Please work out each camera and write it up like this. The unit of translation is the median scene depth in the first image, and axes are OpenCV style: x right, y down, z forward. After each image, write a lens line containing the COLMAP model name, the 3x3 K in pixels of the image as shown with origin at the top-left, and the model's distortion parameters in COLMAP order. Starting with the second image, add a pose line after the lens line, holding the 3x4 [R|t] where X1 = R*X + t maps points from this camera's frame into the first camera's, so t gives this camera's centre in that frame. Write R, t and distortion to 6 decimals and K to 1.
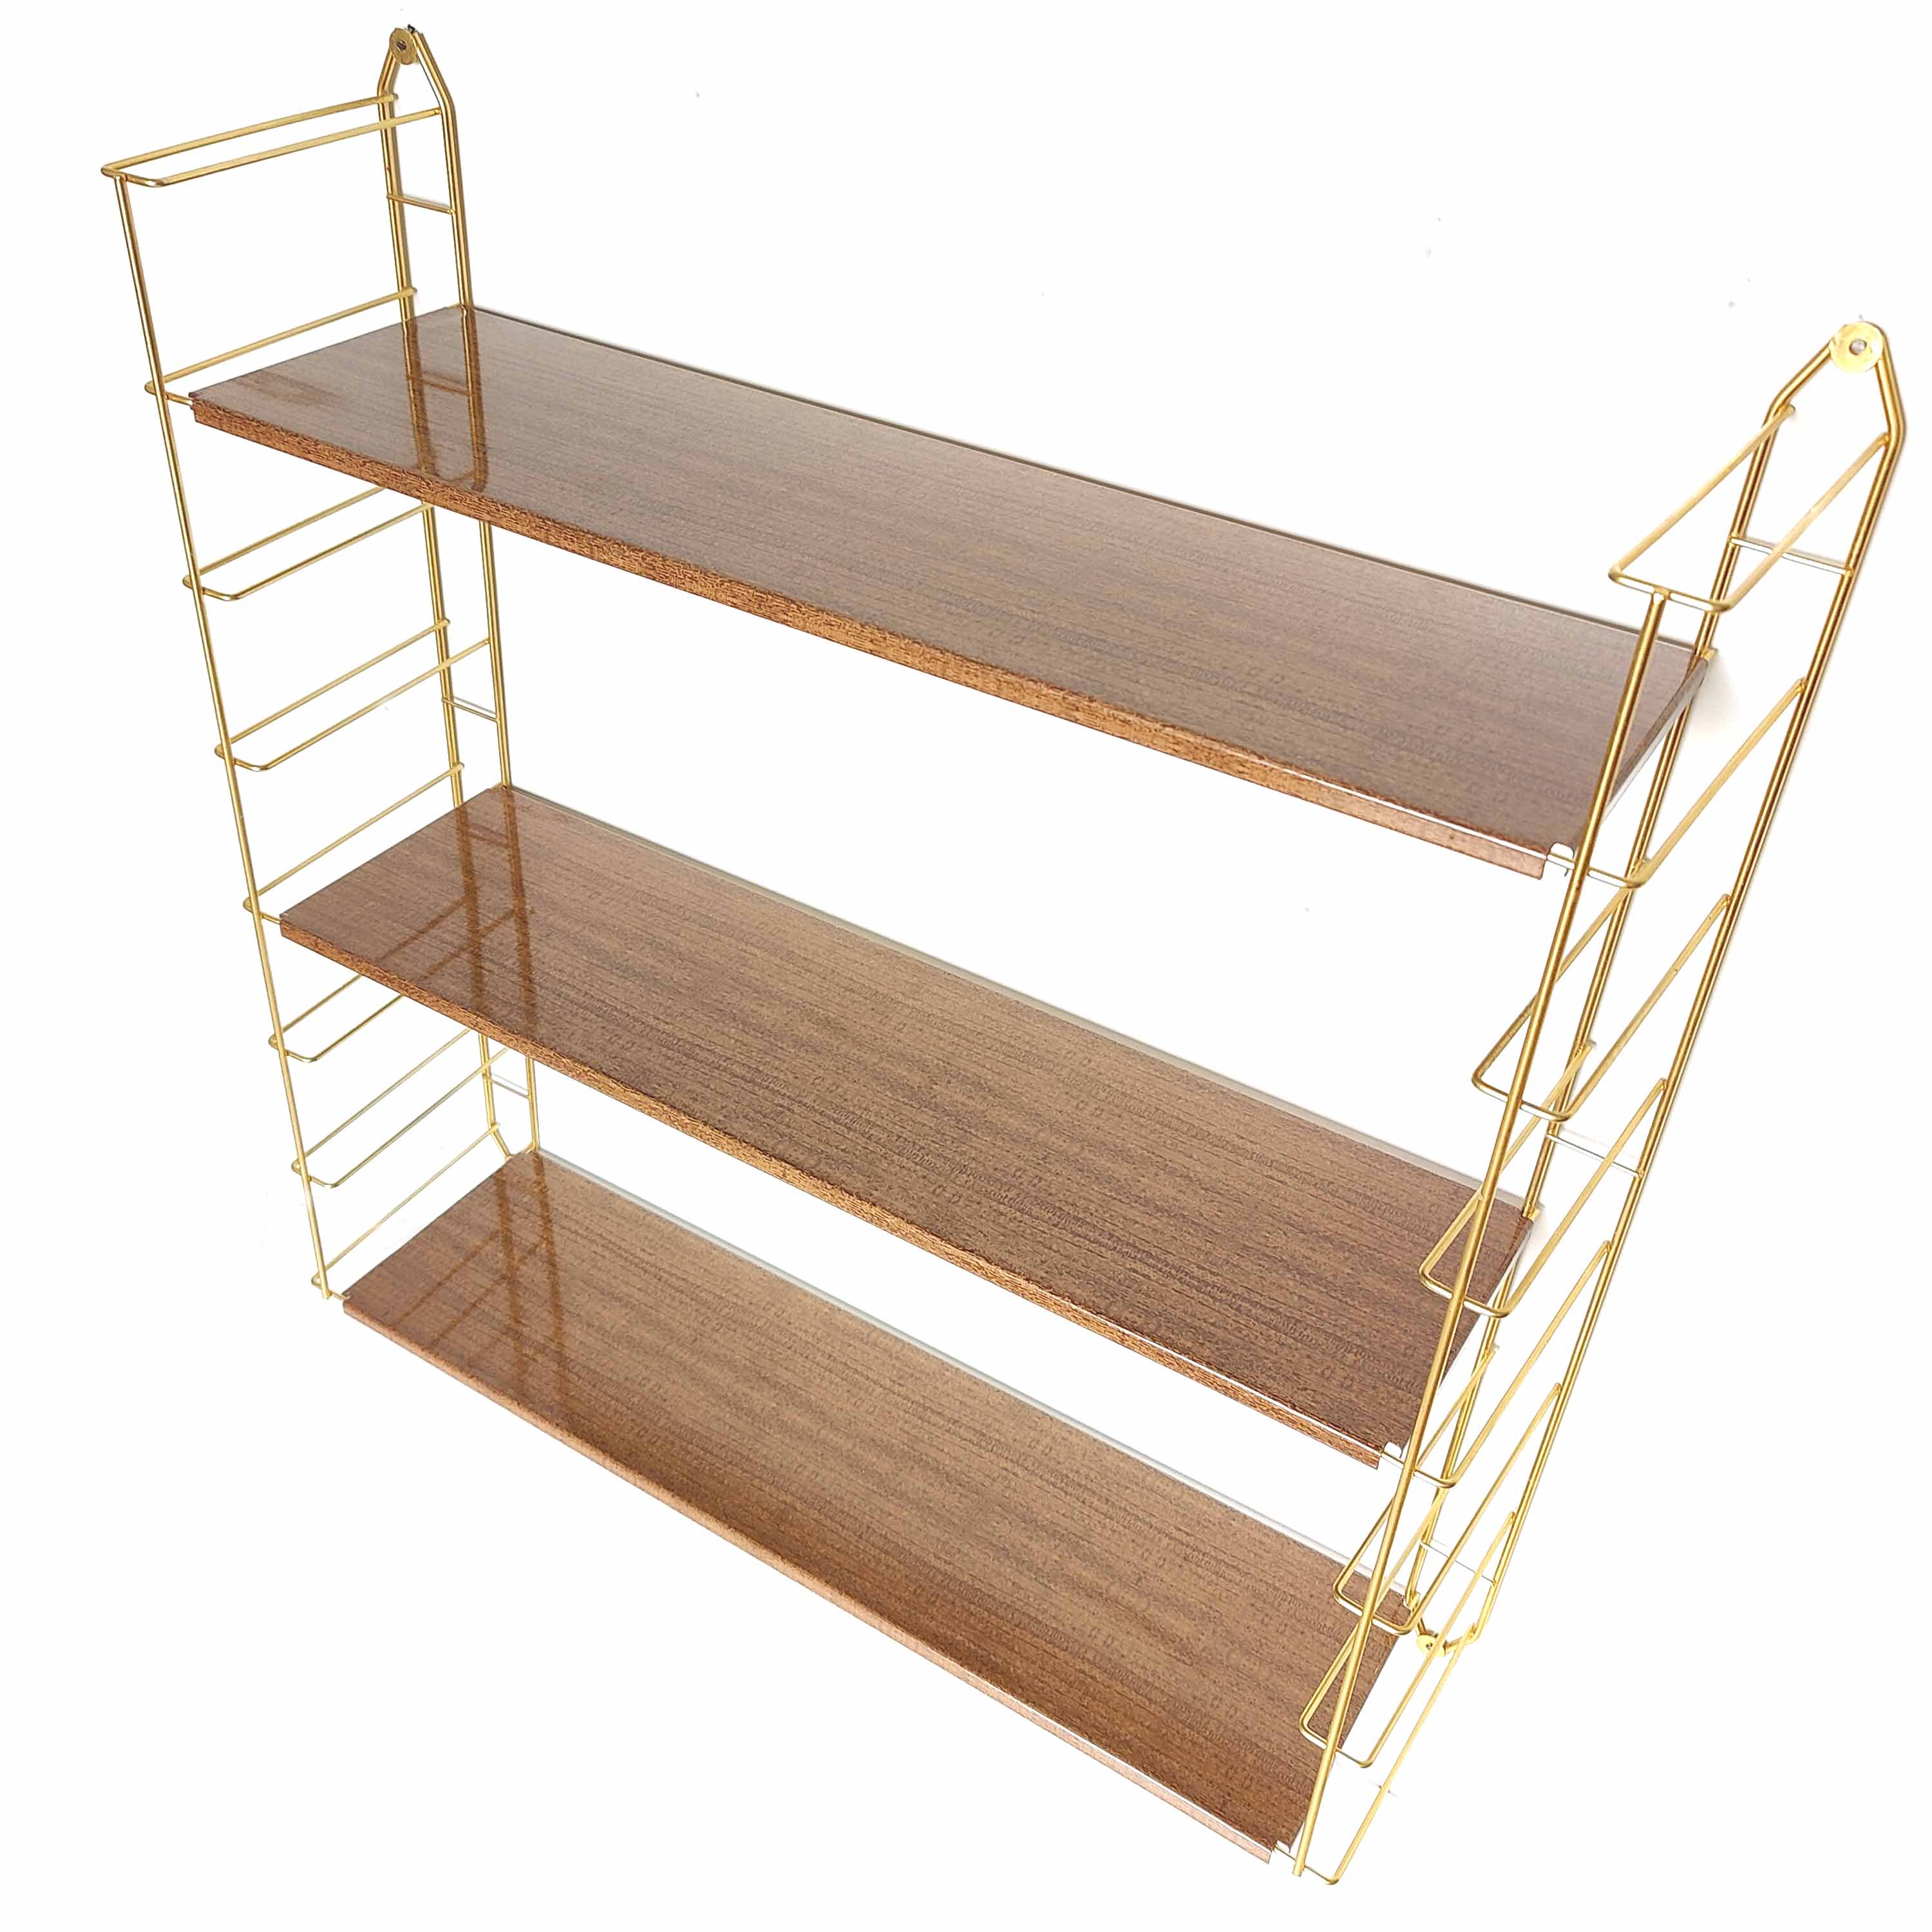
lens RADIAL K [[1881.4, 0, 966.1], [0, 1881.4, 1010.6], [0, 0, 1]] dist [-0.066628, 0.254025]
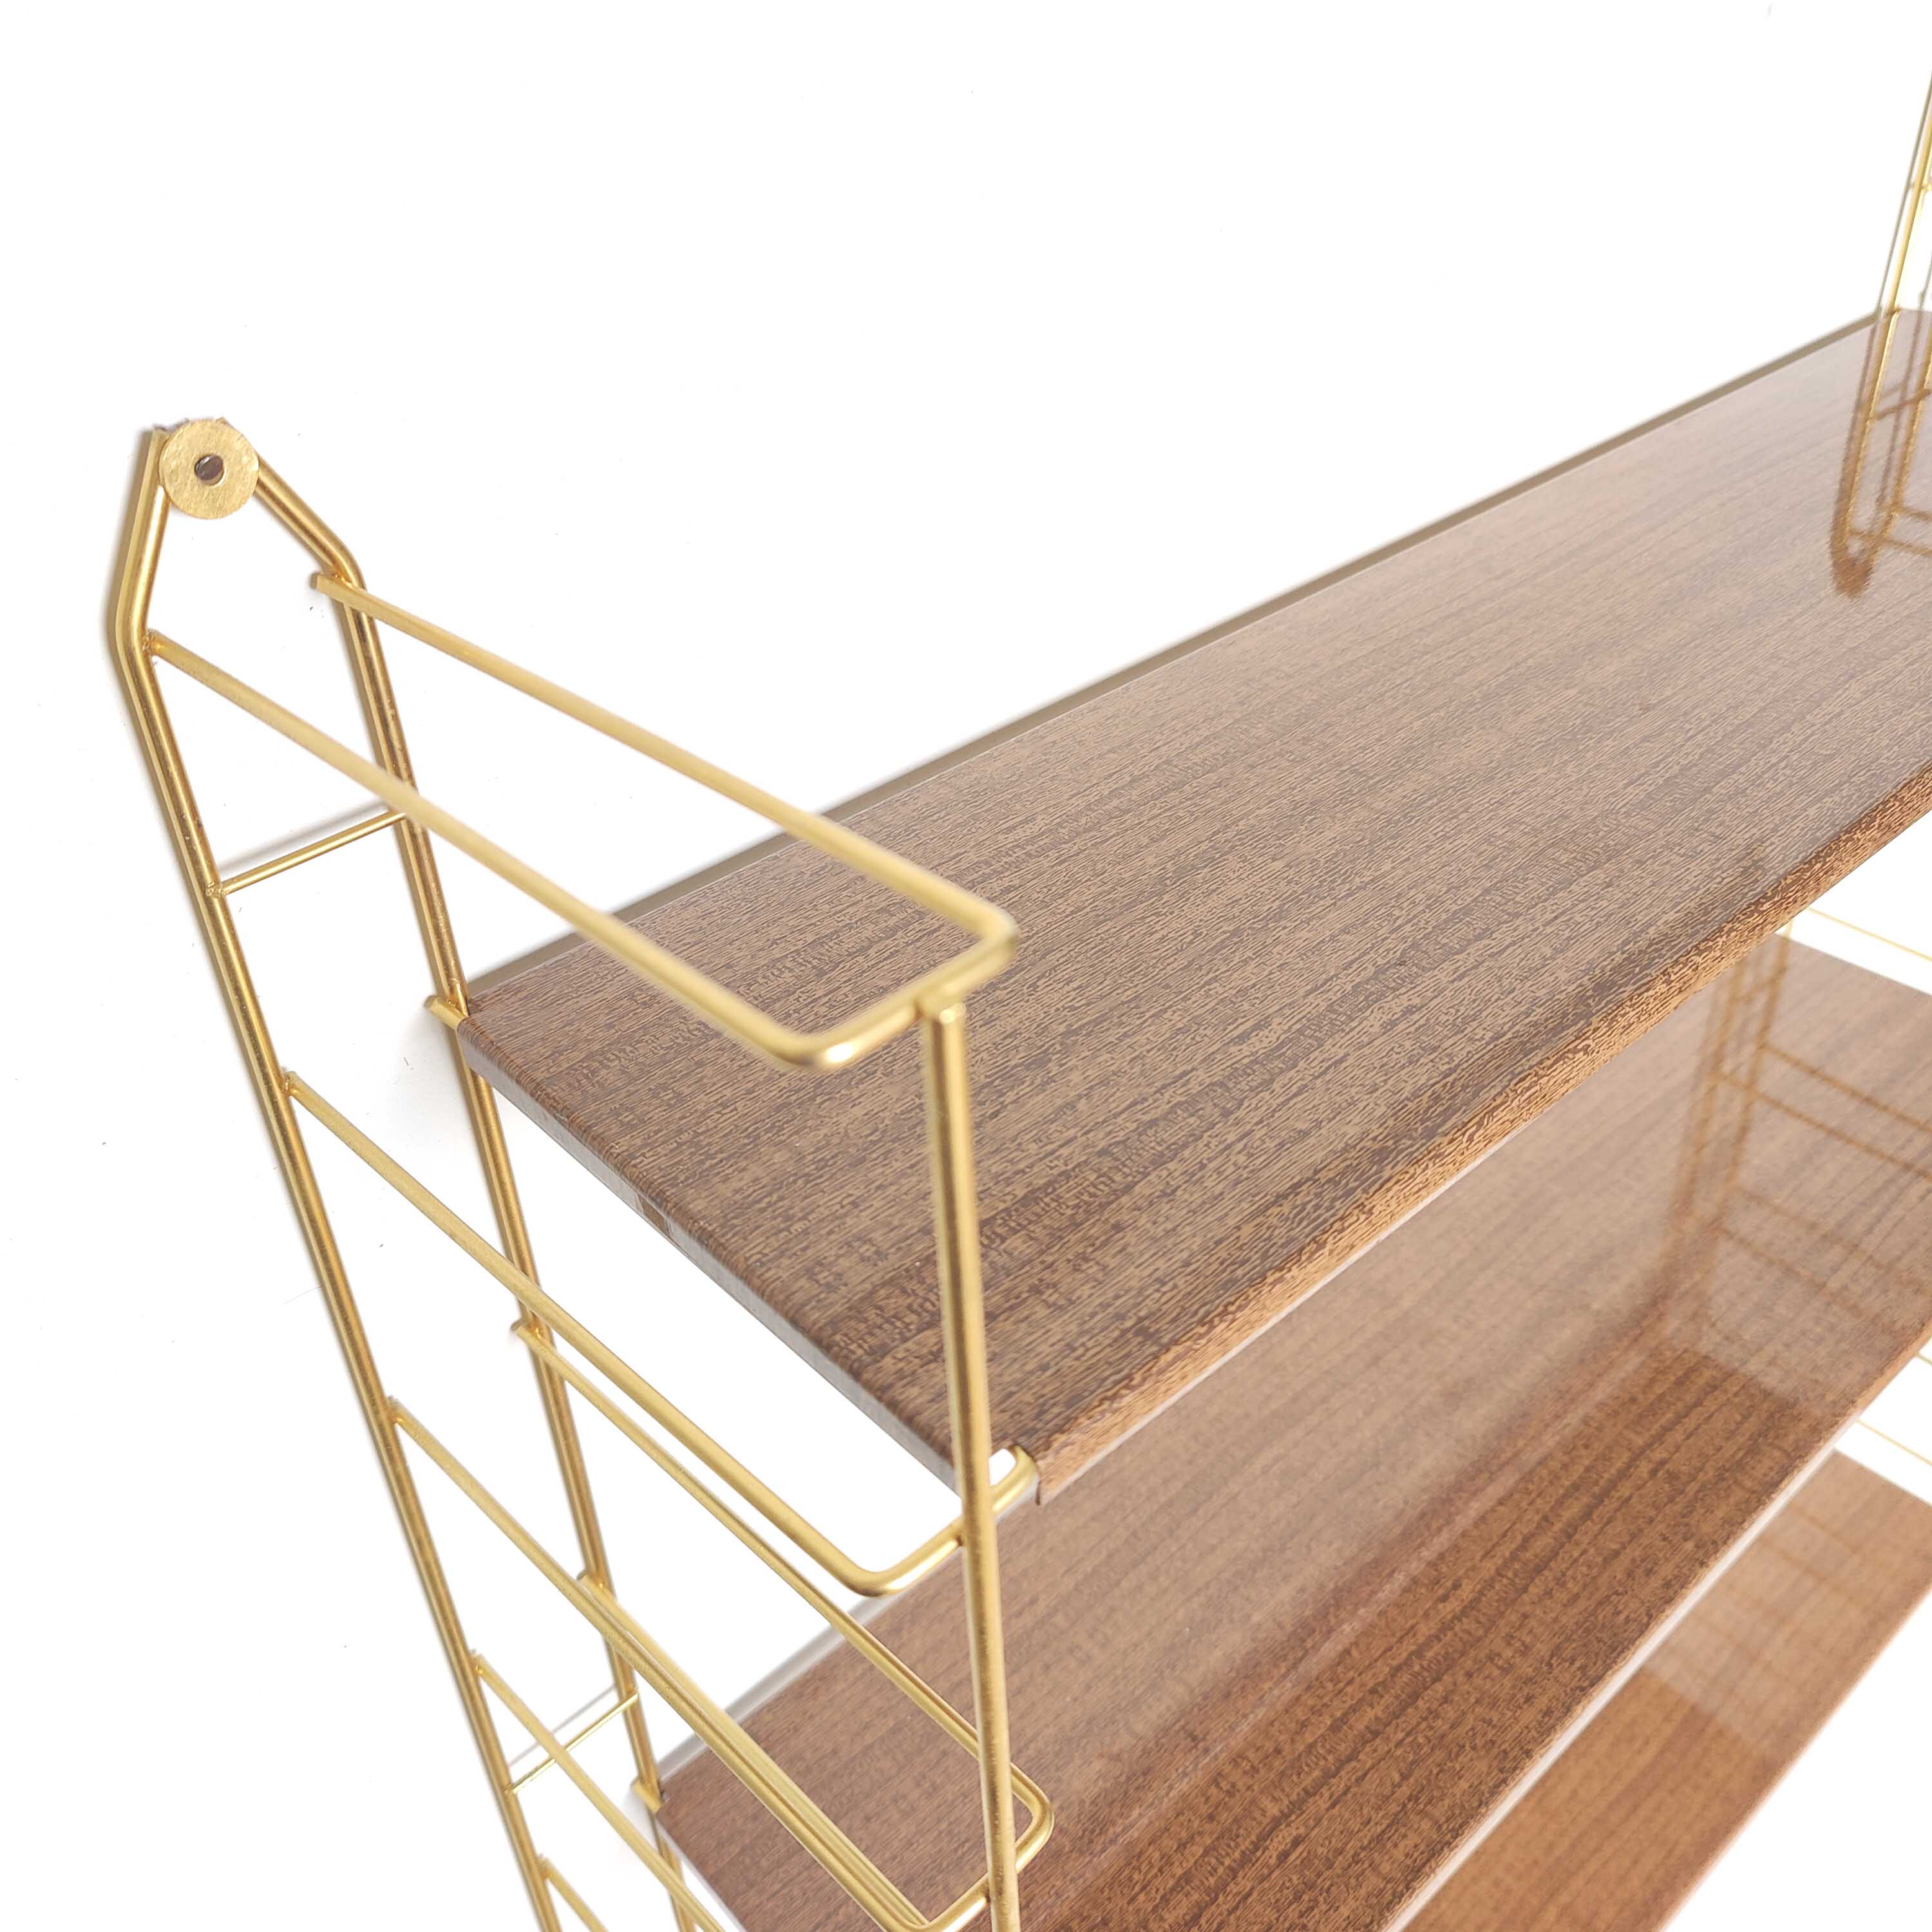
lens RADIAL K [[1881.4, 0, 966.1], [0, 1881.4, 1010.6], [0, 0, 1]] dist [-0.066628, 0.254025]
pose [[-0.259474, 0.546848, -0.796009, 0.422130], [-0.564037, 0.583245, 0.584540, -0.100398], [0.783923, 0.600652, 0.157106, 0.725384]]
